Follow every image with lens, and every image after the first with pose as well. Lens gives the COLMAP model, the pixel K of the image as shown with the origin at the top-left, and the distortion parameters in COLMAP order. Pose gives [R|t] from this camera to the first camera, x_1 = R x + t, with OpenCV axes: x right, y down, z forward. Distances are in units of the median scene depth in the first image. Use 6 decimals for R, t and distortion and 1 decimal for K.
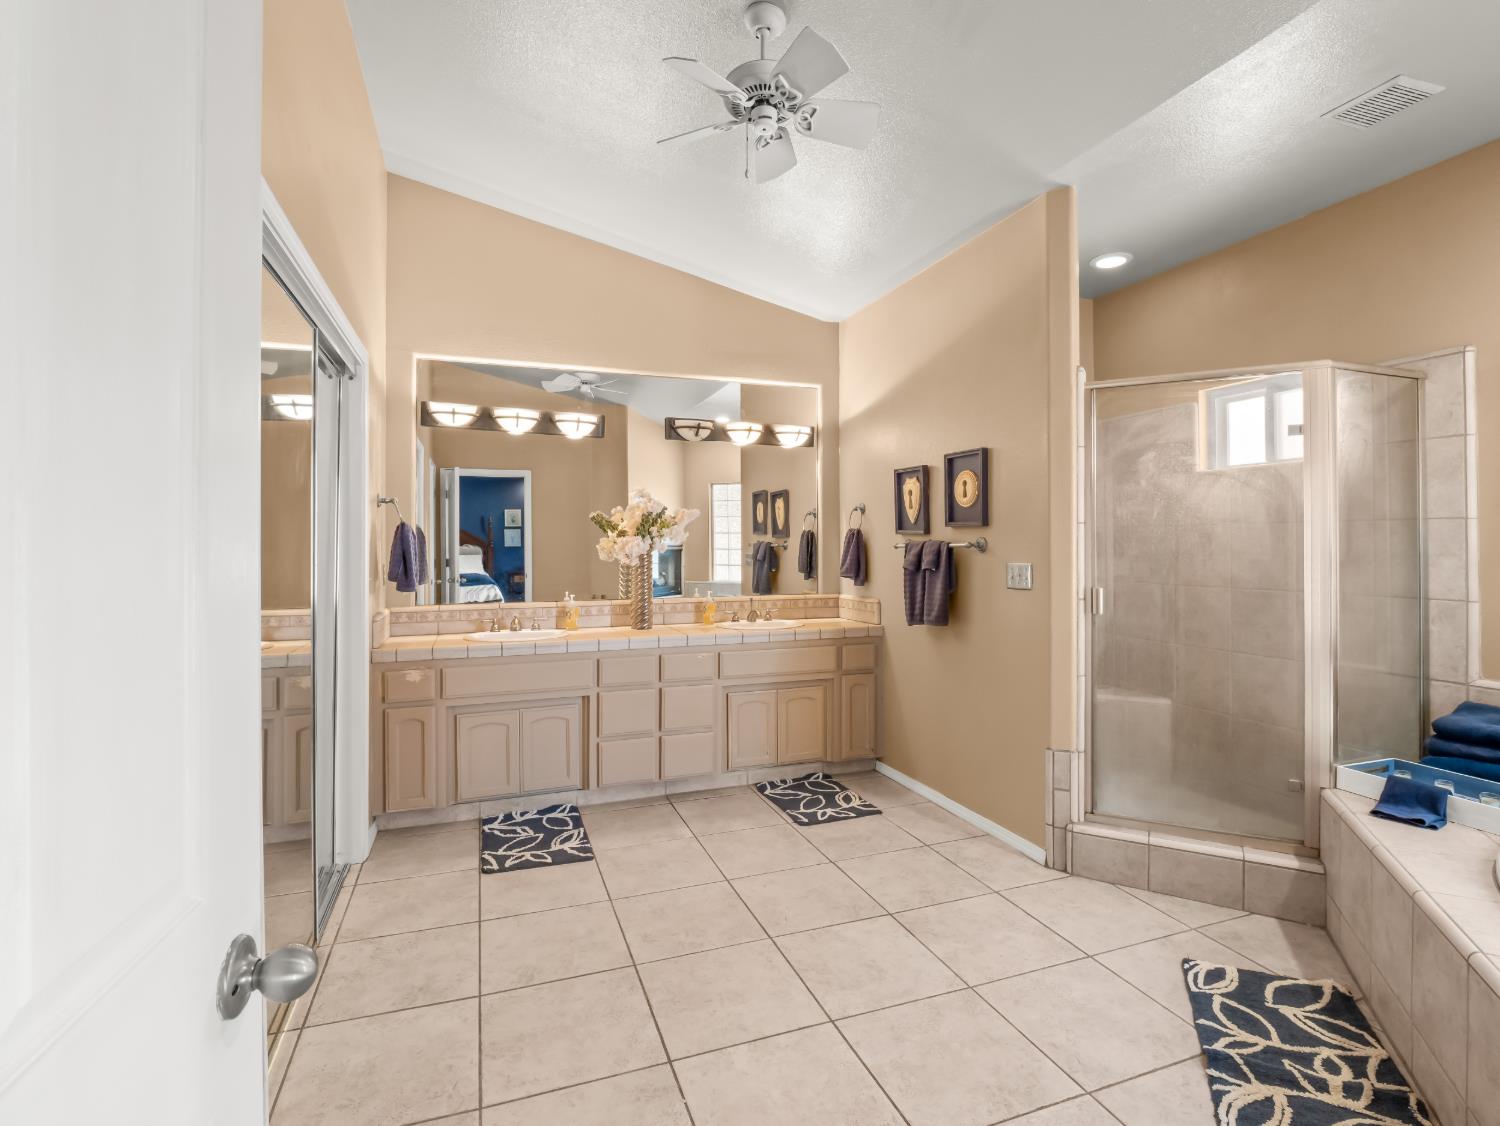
lens RADIAL K [[725.9, 0, 742.5], [0, 725.9, 551.9], [0, 0, 1]] dist [-0.009313, -0.001519]
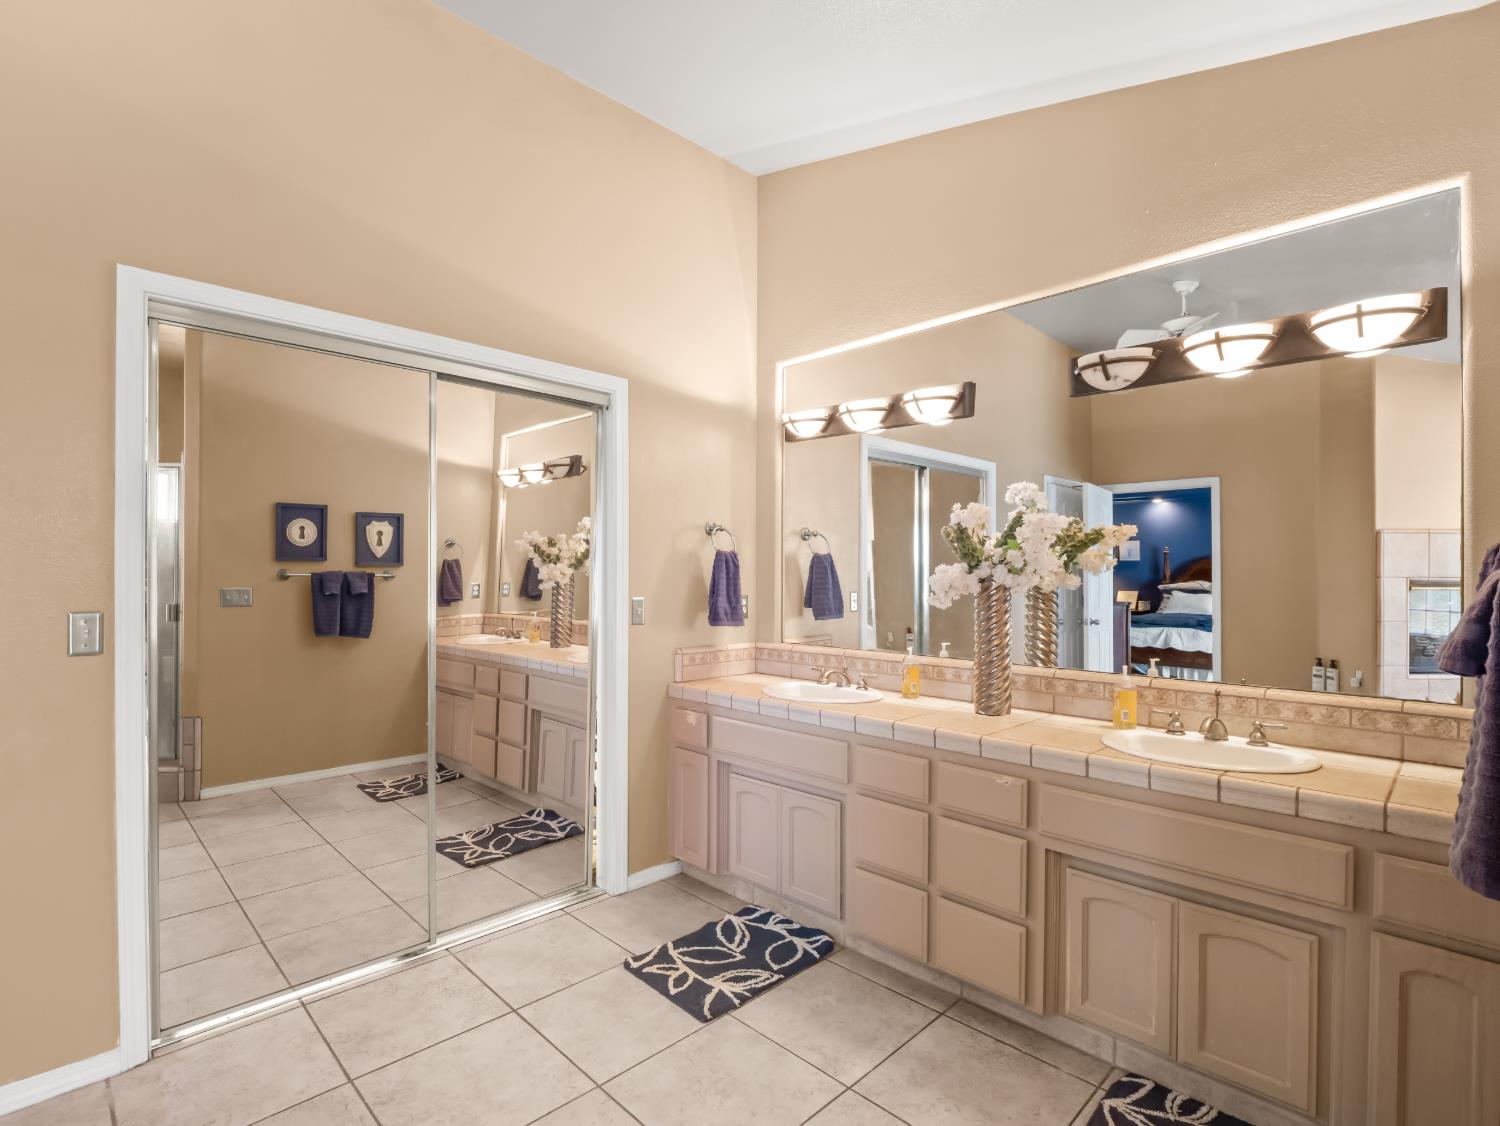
lens RADIAL K [[737.4, 0, 751.4], [0, 737.4, 578.9], [0, 0, 1]] dist [-0.006308, -0.005664]
pose [[0.418049, 0.015170, -0.908298, 0.415476], [-0.007768, 0.999884, 0.013124, -0.018673], [0.908391, 0.001570, 0.418118, 0.665635]]
